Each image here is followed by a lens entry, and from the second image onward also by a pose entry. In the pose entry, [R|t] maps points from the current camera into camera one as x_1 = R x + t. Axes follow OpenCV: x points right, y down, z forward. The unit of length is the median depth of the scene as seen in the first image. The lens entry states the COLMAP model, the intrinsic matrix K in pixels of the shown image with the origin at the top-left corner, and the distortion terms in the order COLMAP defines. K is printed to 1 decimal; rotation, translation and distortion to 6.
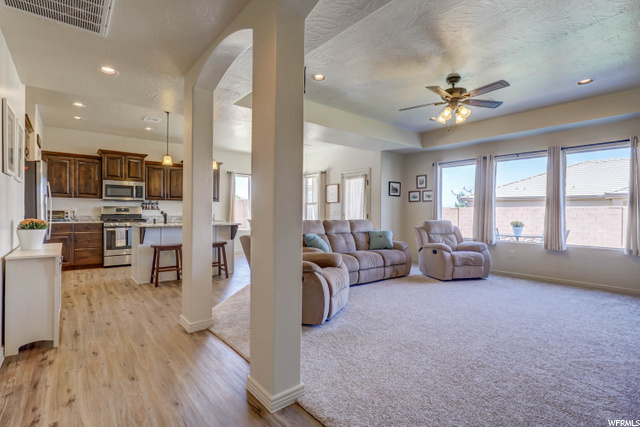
lens RADIAL K [[308.6, 0, 320.0], [0, 308.6, 213.5], [0, 0, 1]] dist [-0.010197, -0.000013]
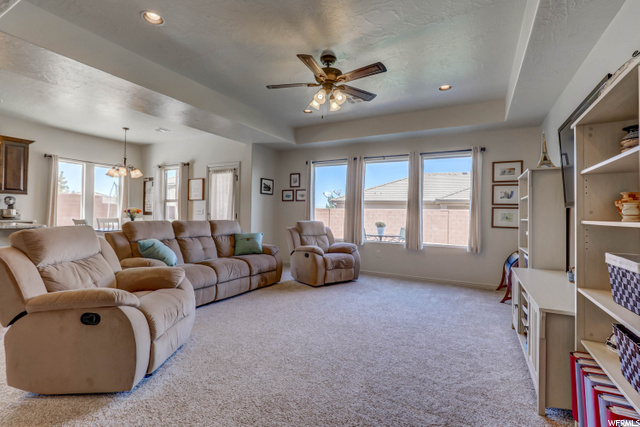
lens RADIAL K [[296.8, 0, 320.0], [0, 296.8, 213.5], [0, 0, 1]] dist [-0.009749, 0.000448]
pose [[0.923633, 0.010166, 0.383144, 0.068478], [-0.010074, 0.999947, -0.002245, 0.001237], [-0.383146, -0.001786, 0.923686, 0.168063]]
